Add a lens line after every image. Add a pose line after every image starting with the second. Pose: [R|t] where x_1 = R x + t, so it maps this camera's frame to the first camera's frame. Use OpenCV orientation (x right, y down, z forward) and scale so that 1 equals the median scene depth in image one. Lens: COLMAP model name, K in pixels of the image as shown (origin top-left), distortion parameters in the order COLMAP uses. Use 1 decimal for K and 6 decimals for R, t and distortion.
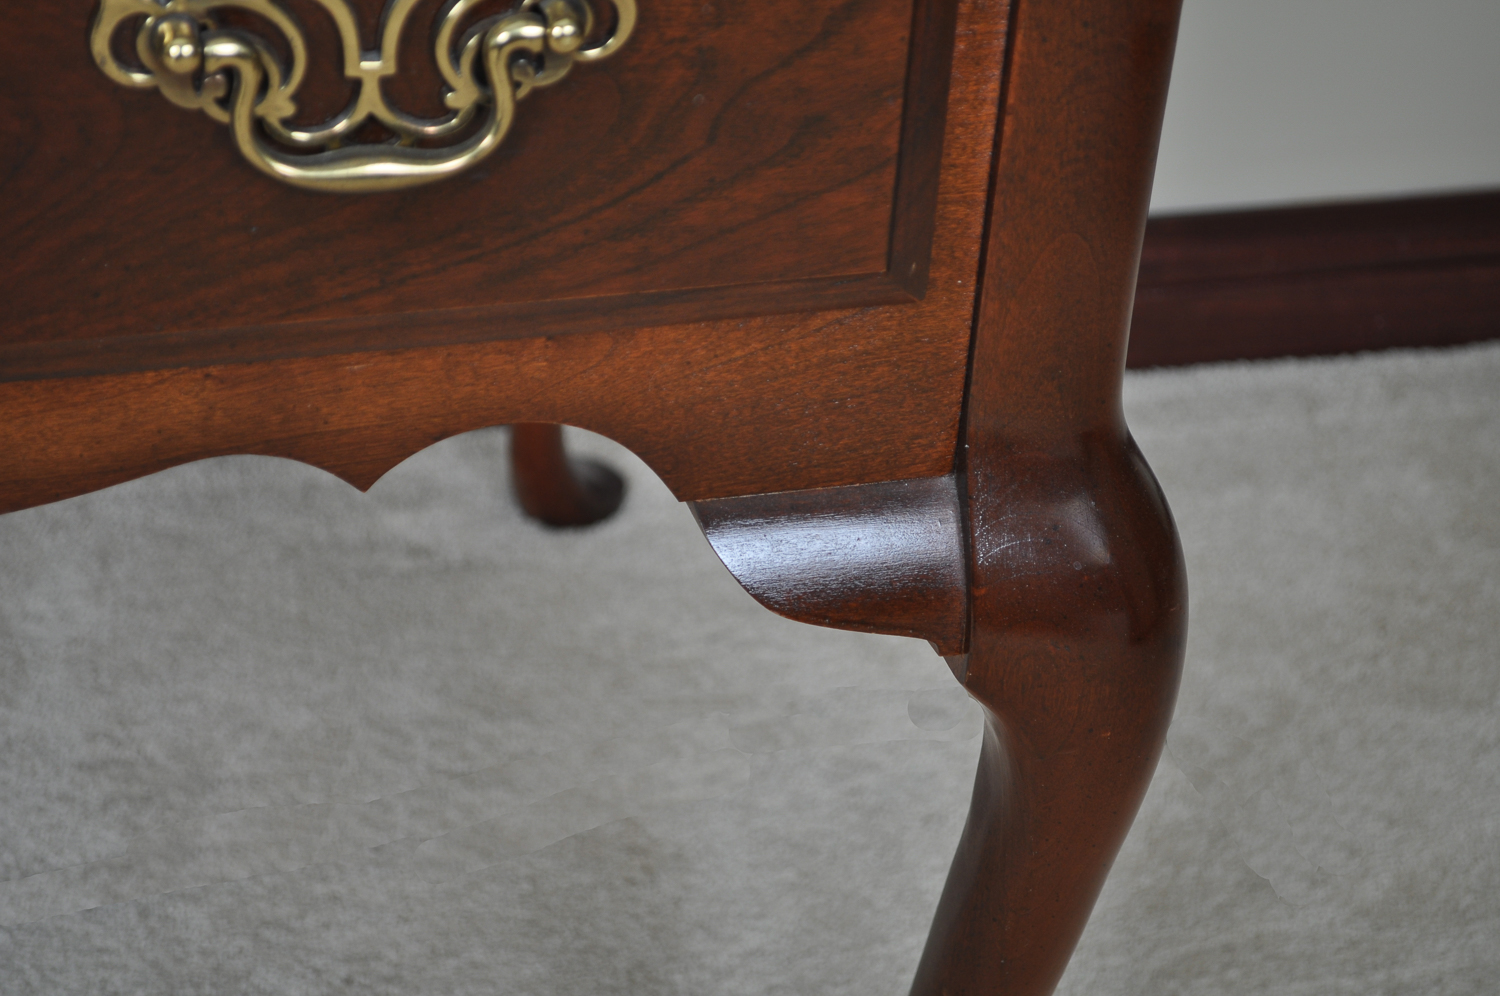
lens RADIAL K [[3003.8, 0, 750.0], [0, 3003.8, 498.0], [0, 0, 1]] dist [-0.001068, -0.058007]
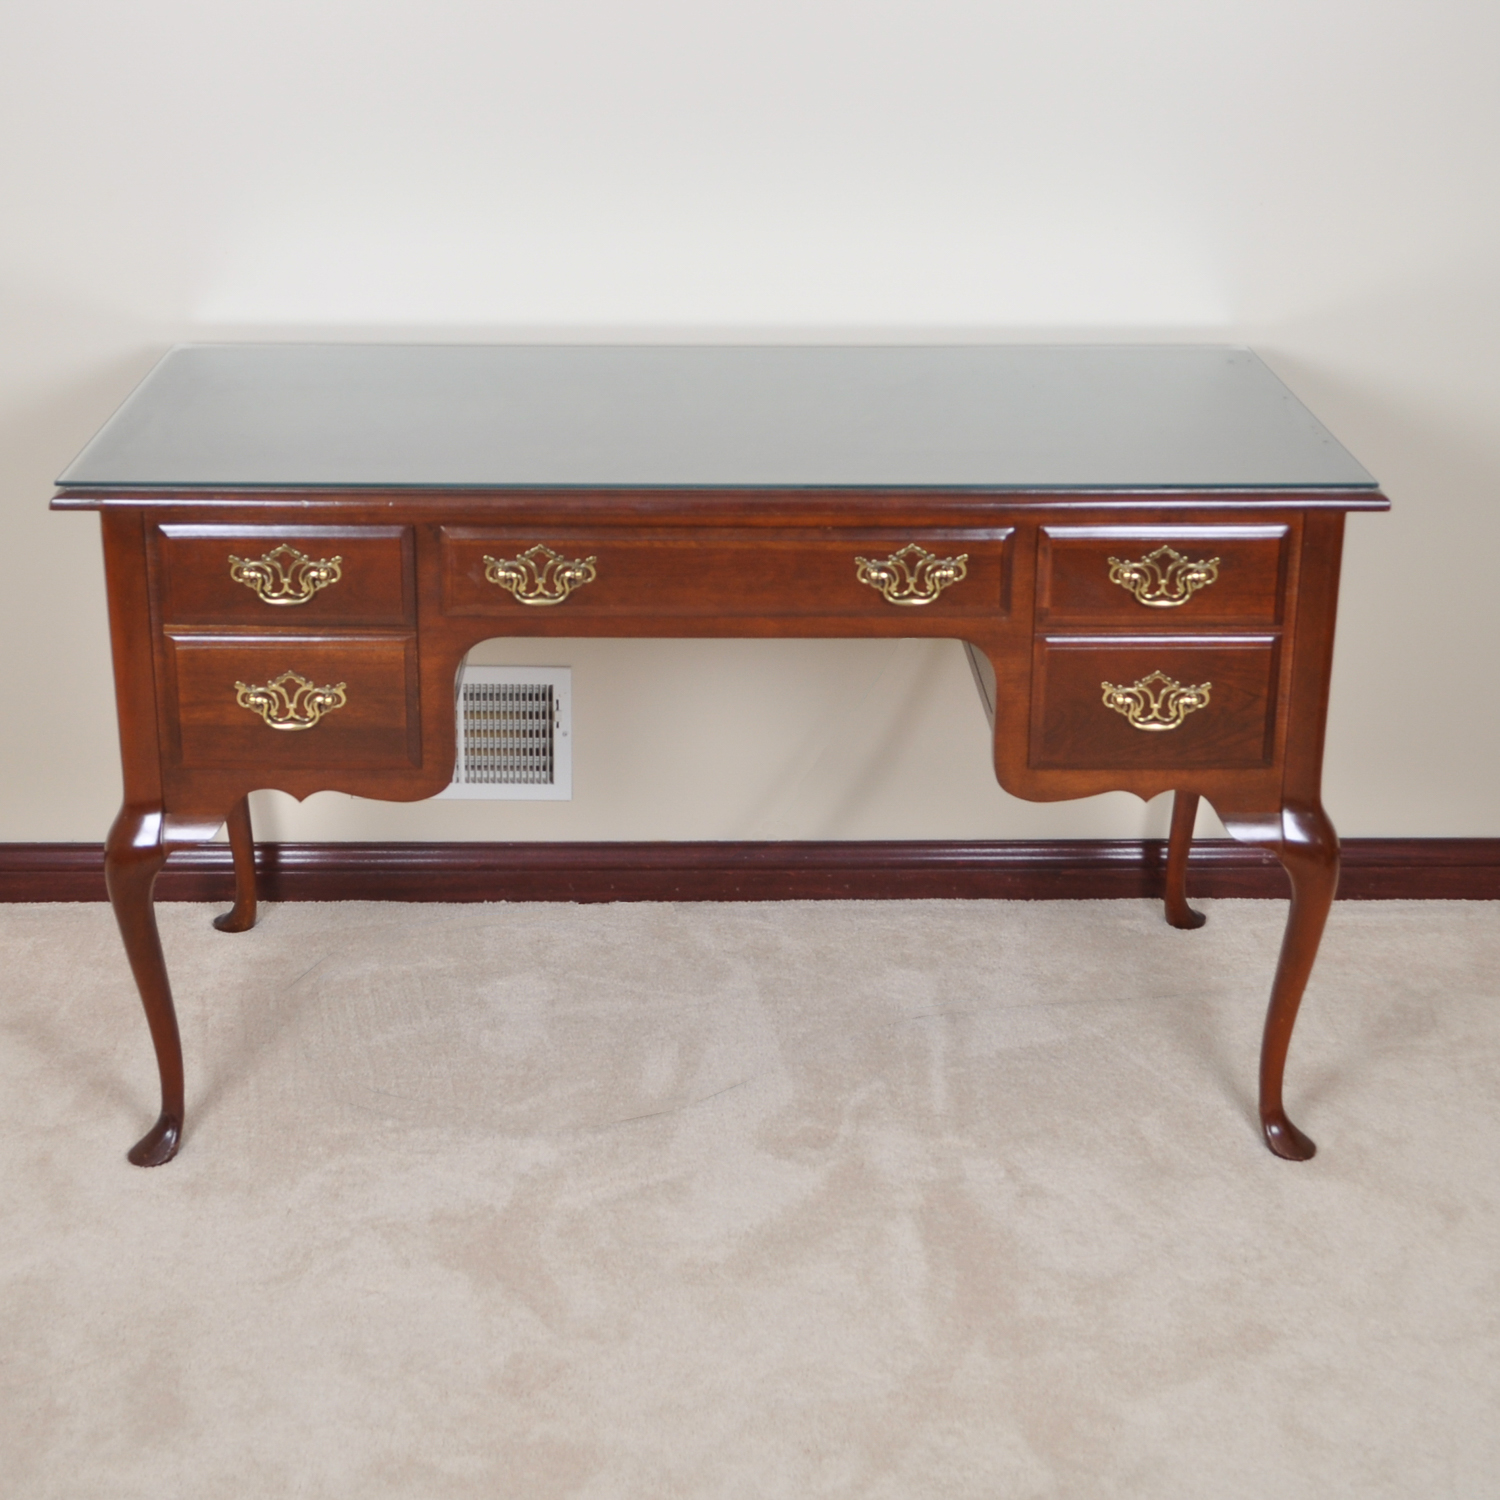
lens RADIAL K [[2510.2, 0, 745.9], [0, 2510.2, 570.8], [0, 0, 1]] dist [-0.013926, -0.045981]
pose [[0.972677, 0.018964, -0.231388, 0.163915], [-0.087318, 0.953363, -0.288921, 0.855305], [0.215118, 0.301231, 0.928969, -2.922767]]
